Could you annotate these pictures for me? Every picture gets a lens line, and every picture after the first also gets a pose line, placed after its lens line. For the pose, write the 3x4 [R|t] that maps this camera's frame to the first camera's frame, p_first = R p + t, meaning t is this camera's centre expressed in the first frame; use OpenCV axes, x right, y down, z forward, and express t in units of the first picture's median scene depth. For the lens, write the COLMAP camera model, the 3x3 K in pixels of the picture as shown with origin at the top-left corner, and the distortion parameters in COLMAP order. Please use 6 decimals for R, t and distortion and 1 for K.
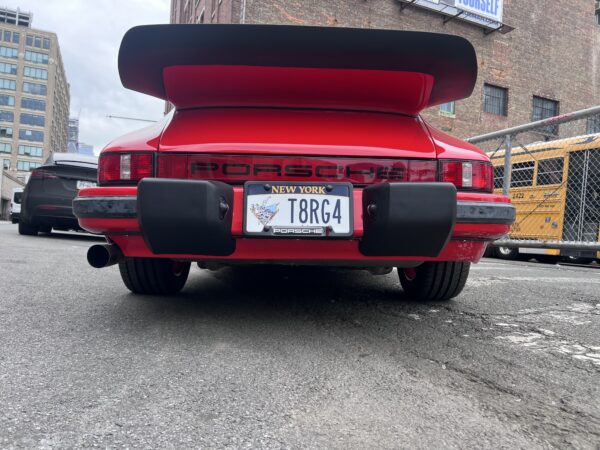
lens RADIAL K [[465.8, 0, 301.0], [0, 465.8, 225.1], [0, 0, 1]] dist [0.042829, -0.057916]
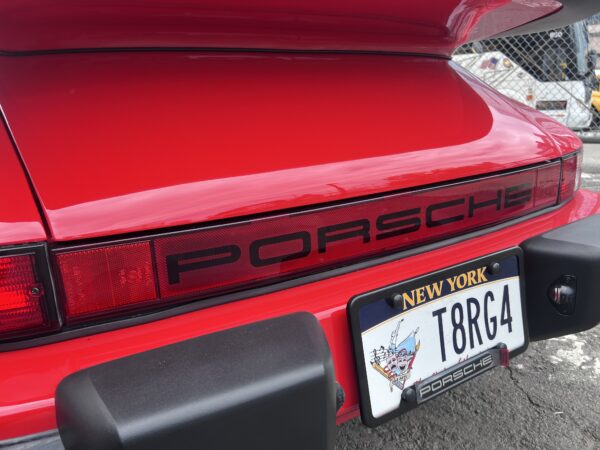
lens RADIAL K [[465.8, 0, 300.6], [0, 465.8, 224.0], [0, 0, 1]] dist [0.042829, -0.057916]
pose [[0.853315, -0.190345, 0.485409, -0.338509], [0.048810, 0.956055, 0.289097, -0.274283], [-0.519106, -0.222998, 0.825106, 0.716225]]
